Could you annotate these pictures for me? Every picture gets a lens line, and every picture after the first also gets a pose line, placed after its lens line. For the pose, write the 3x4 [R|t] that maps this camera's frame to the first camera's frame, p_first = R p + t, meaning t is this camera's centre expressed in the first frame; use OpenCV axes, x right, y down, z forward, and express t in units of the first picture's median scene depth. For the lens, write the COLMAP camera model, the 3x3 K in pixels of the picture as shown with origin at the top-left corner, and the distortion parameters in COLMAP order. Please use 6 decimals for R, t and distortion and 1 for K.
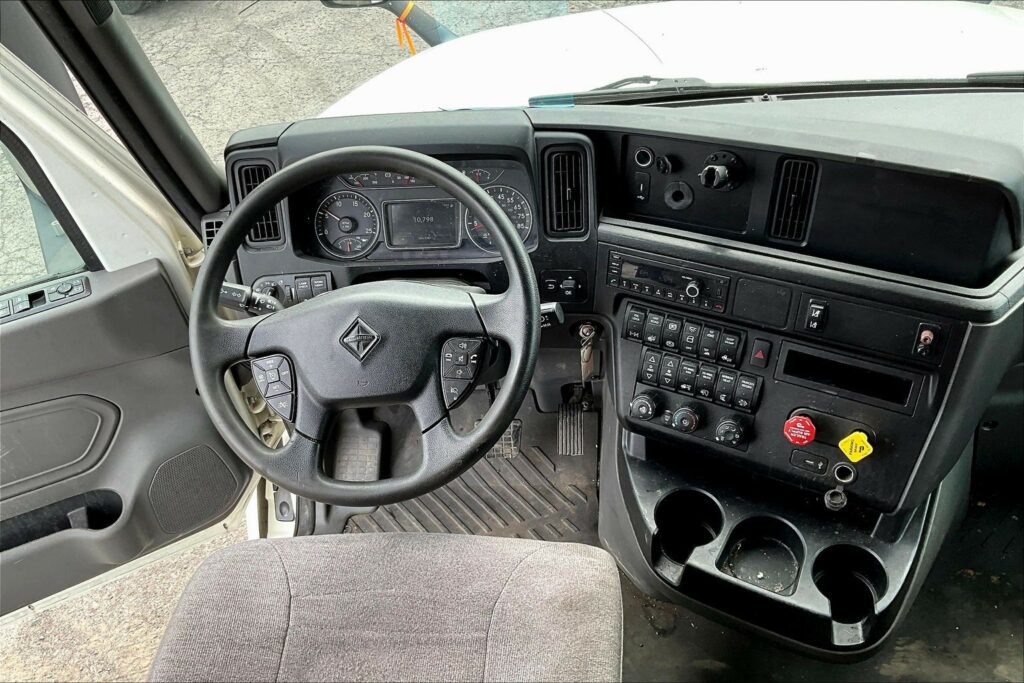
lens RADIAL K [[845.8, 0, 505.9], [0, 845.8, 341.0], [0, 0, 1]] dist [0.075543, -0.139399]
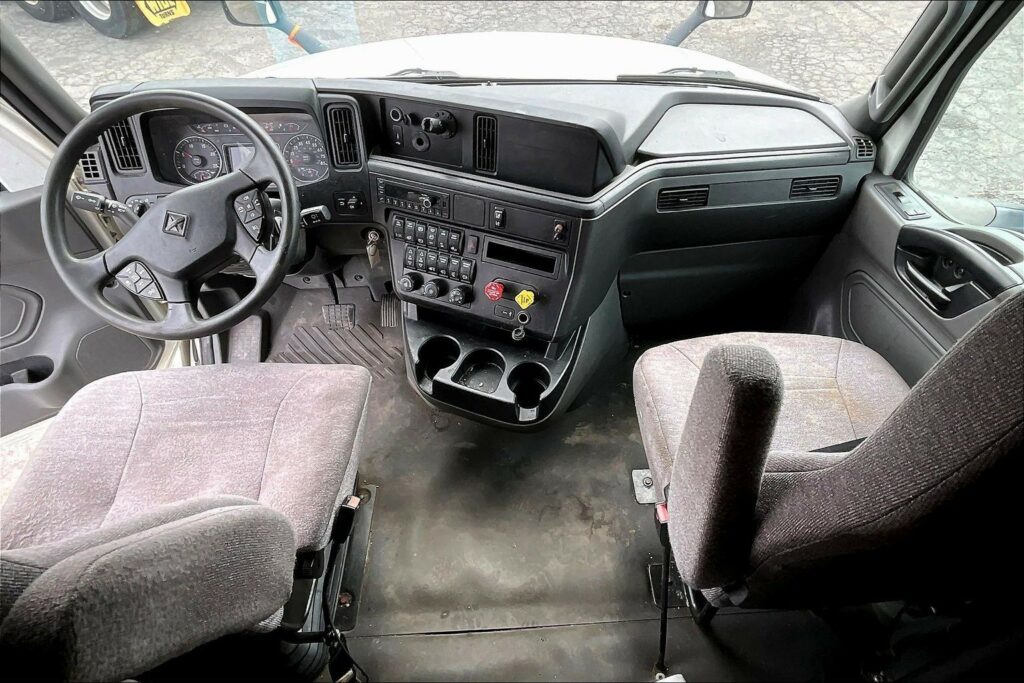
lens RADIAL K [[551.4, 0, 539.6], [0, 551.4, 345.4], [0, 0, 1]] dist [-0.003676, 0.002920]
pose [[0.983635, -0.033611, 0.177010, 0.219725], [0.015485, 0.994582, 0.102798, 0.091869], [-0.179506, -0.098375, 0.978826, -0.043997]]
